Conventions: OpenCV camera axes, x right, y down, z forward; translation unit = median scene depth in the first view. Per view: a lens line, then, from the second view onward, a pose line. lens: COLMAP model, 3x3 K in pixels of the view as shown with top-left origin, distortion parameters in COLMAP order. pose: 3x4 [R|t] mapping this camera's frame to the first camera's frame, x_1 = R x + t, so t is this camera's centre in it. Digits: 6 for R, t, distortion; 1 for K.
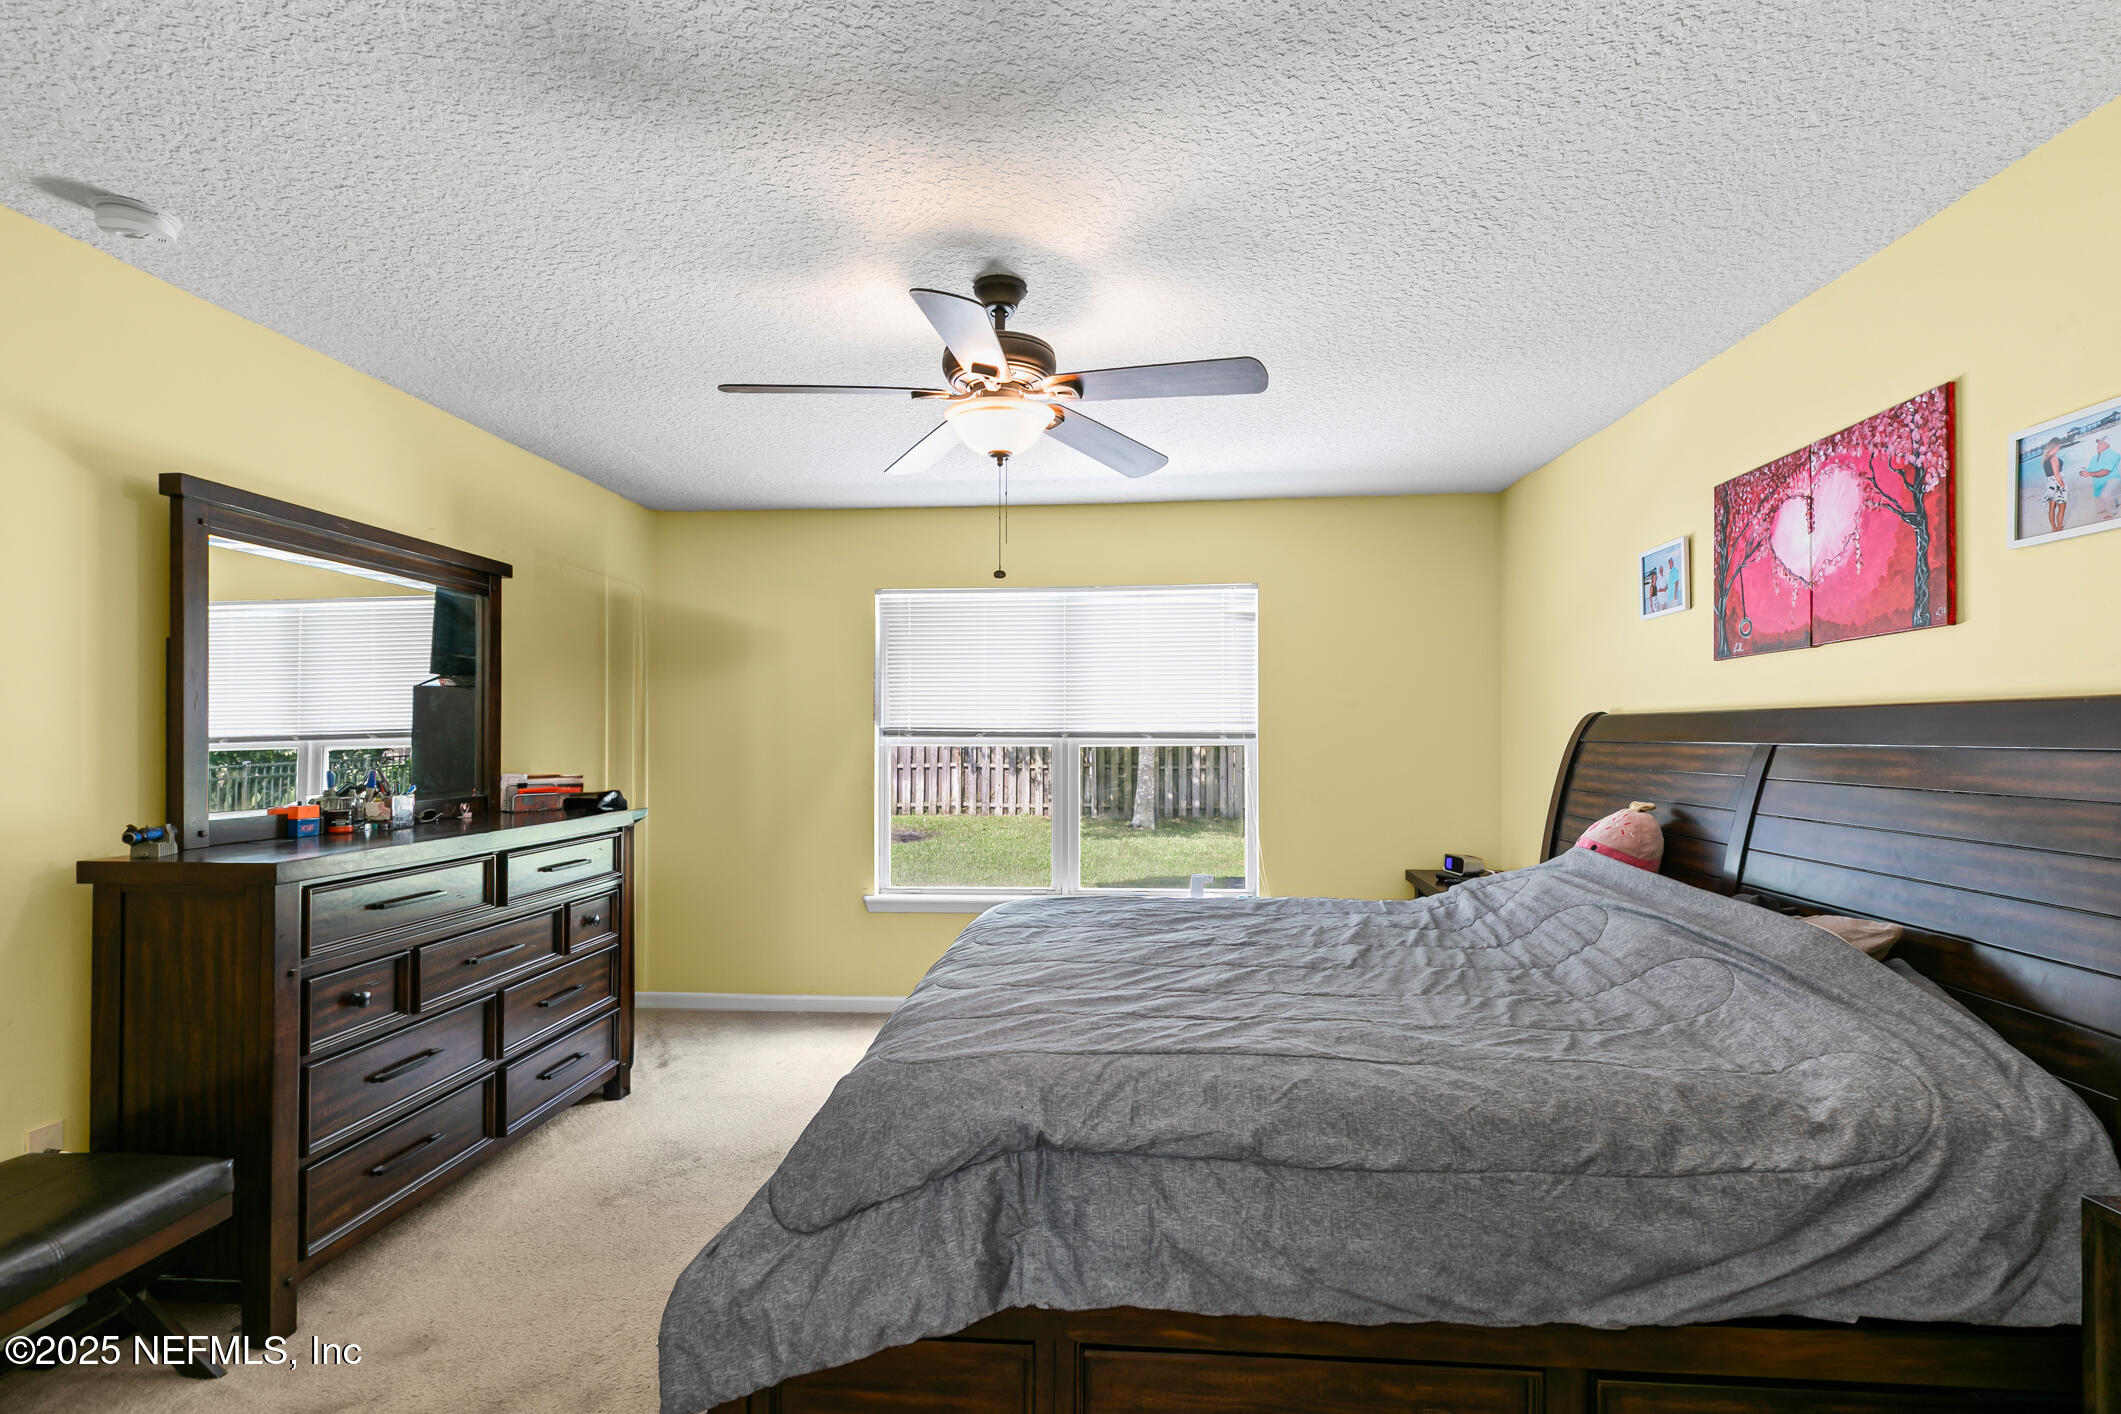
lens RADIAL K [[978.3, 0, 1059.7], [0, 978.3, 736.1], [0, 0, 1]] dist [0.010314, -0.000758]
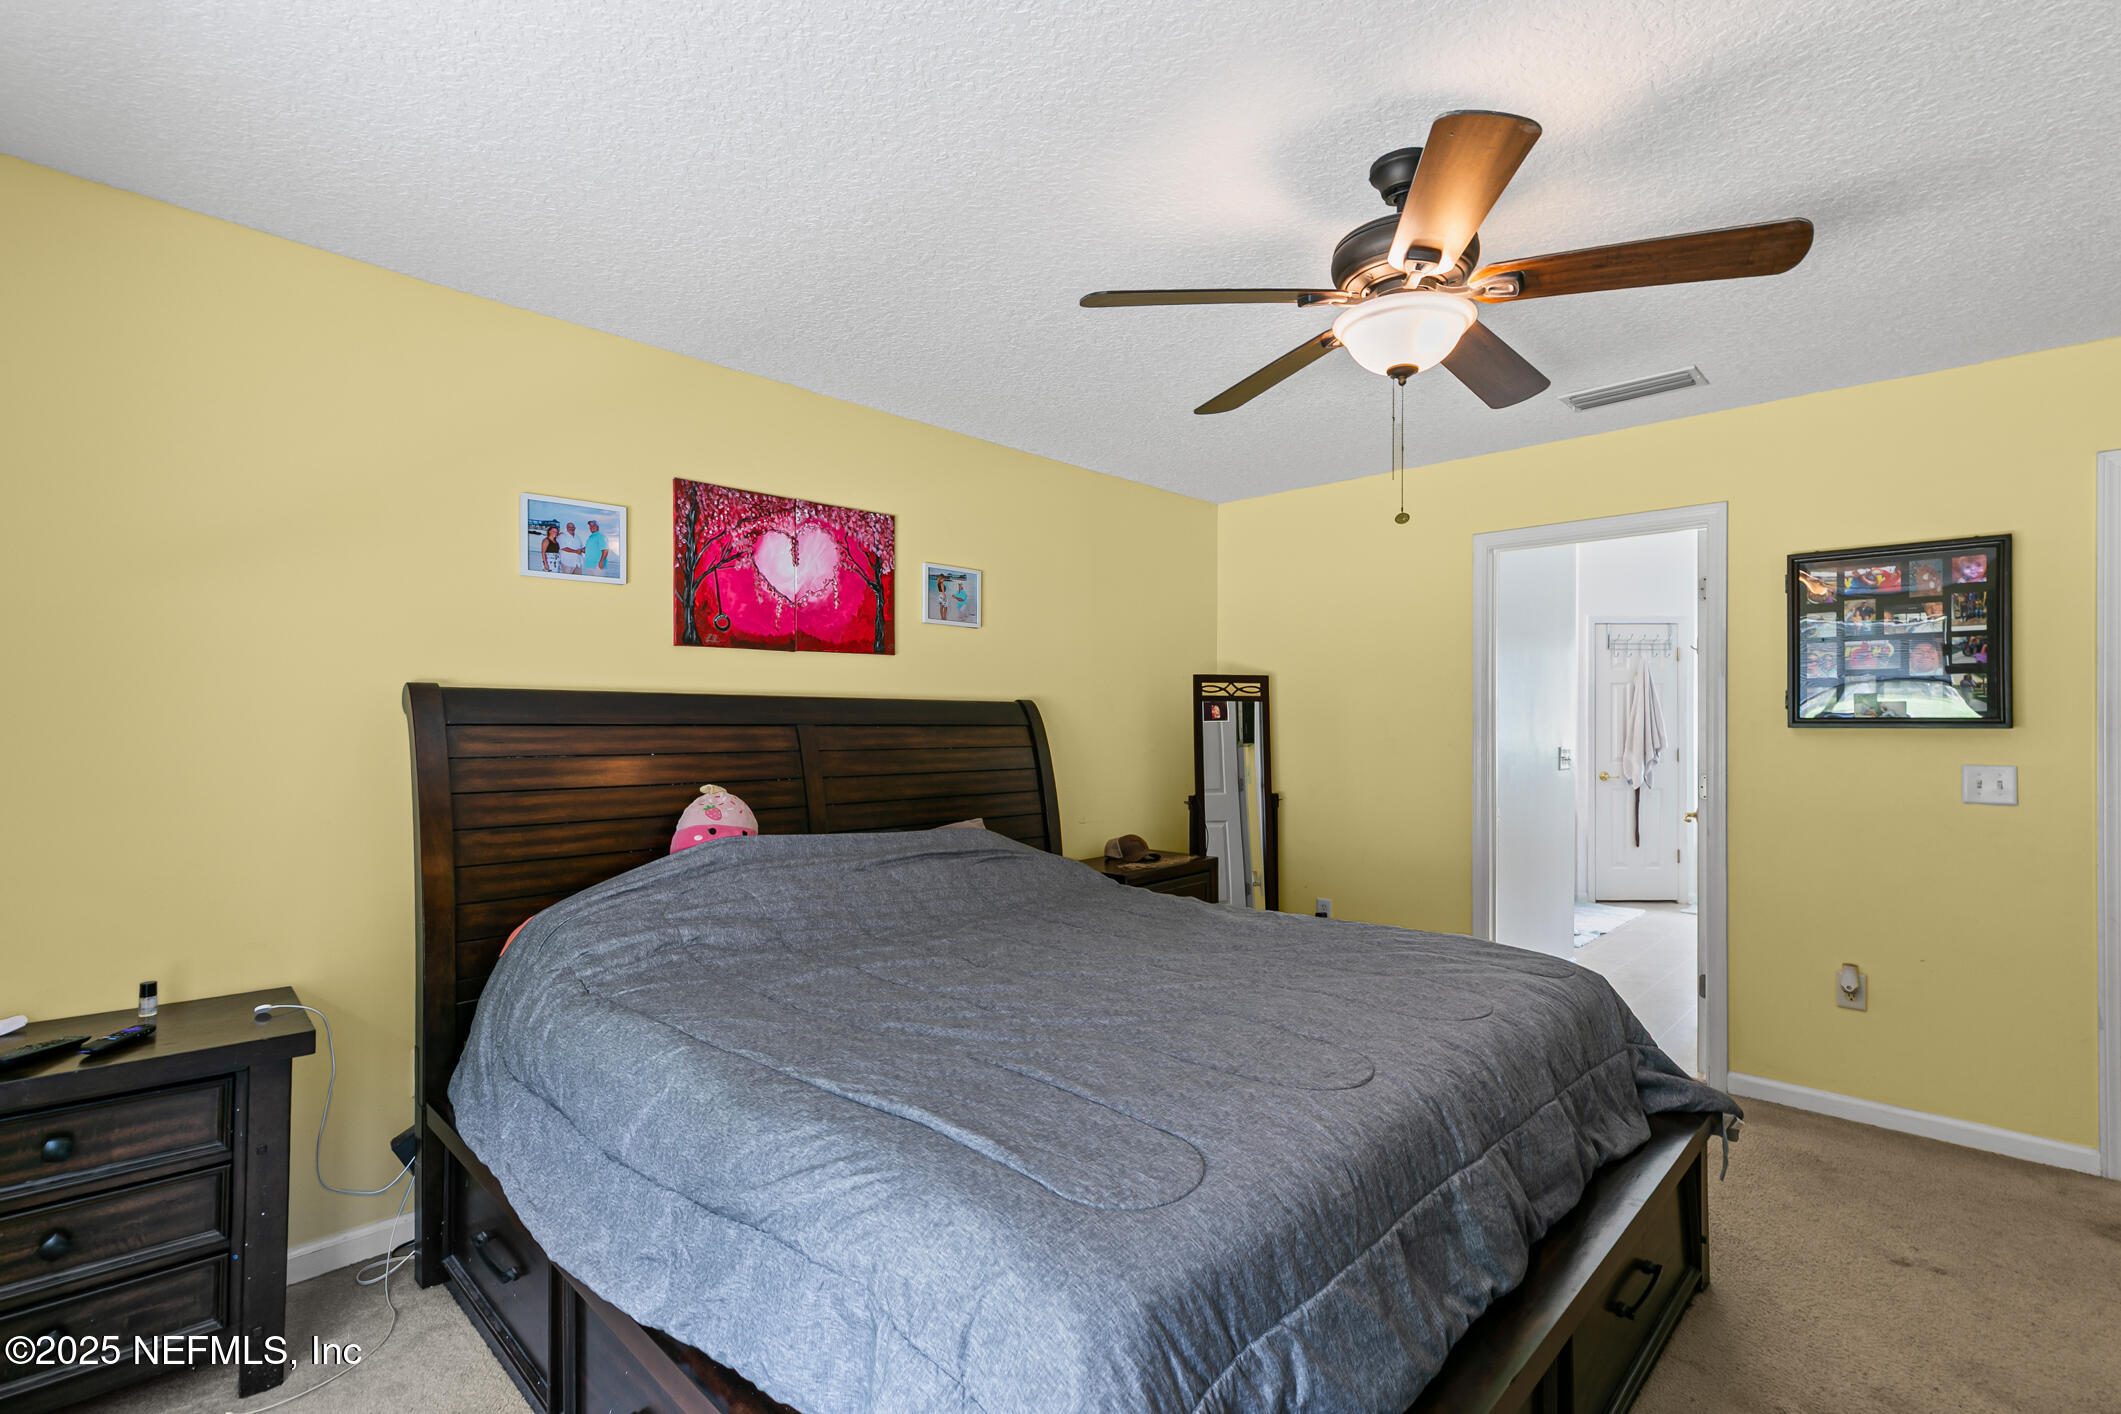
lens RADIAL K [[978.3, 0, 1062.4], [0, 978.3, 713.9], [0, 0, 1]] dist [0.010314, -0.000758]
pose [[-0.770278, 0.007862, 0.637660, -0.346455], [0.000717, 0.999934, -0.011463, 0.008886], [-0.637708, -0.008372, -0.770233, 1.731363]]
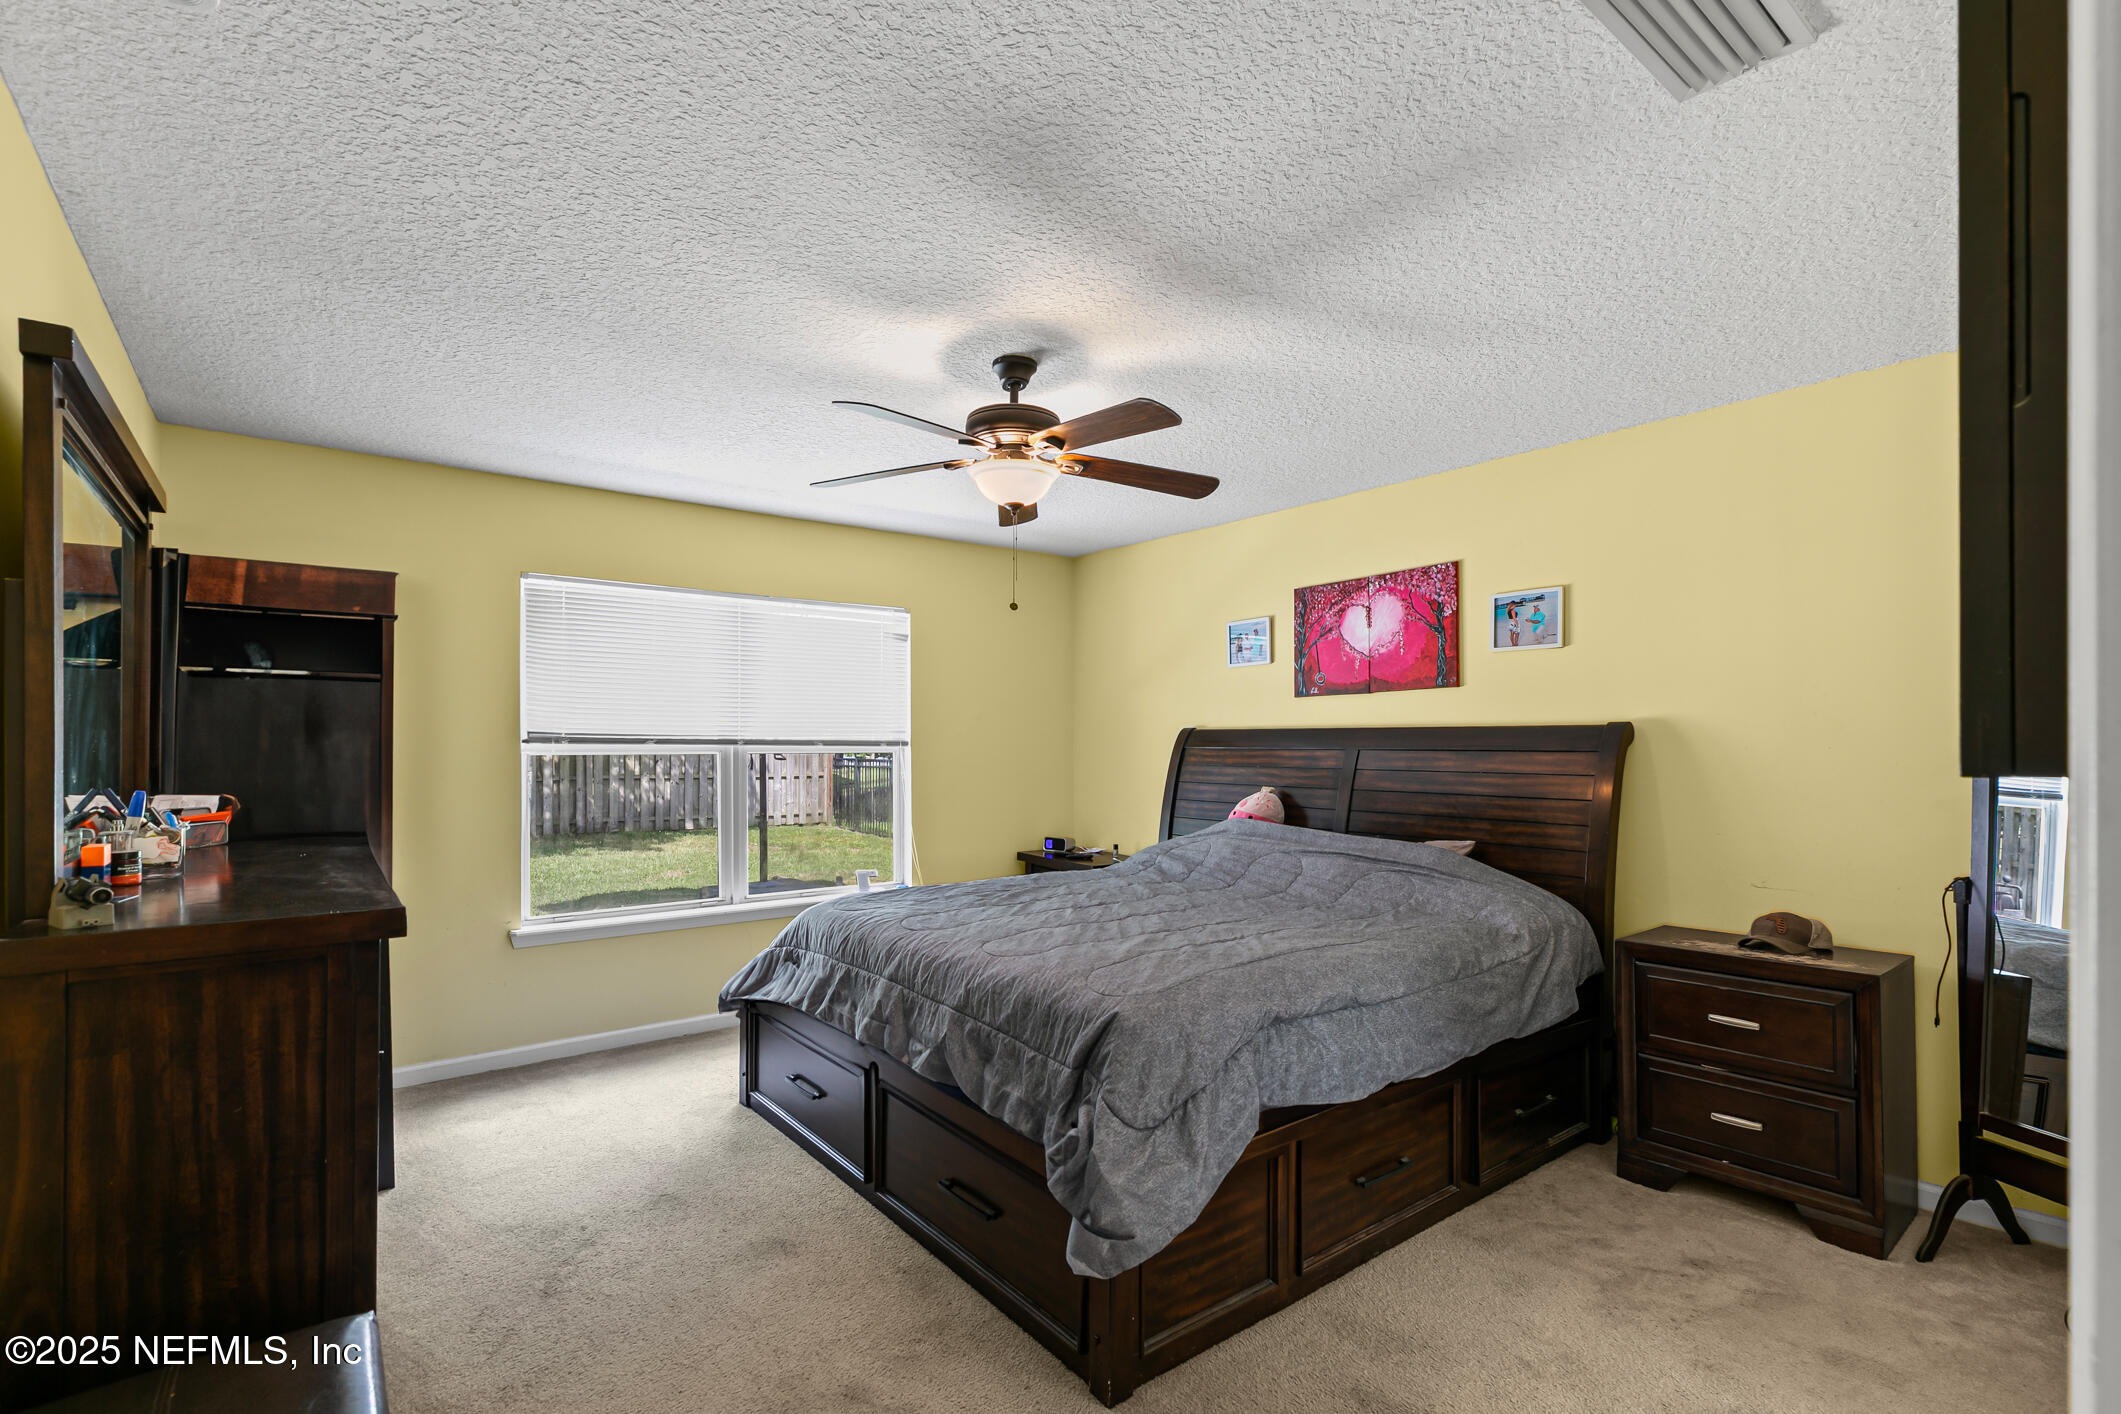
lens RADIAL K [[978.3, 0, 1063.5], [0, 978.3, 744.5], [0, 0, 1]] dist [0.010314, -0.000758]
pose [[0.739586, 0.001614, 0.673060, -0.776388], [-0.001925, 0.999998, -0.000283, 0.001514], [-0.673059, -0.001086, 0.739588, 0.080258]]
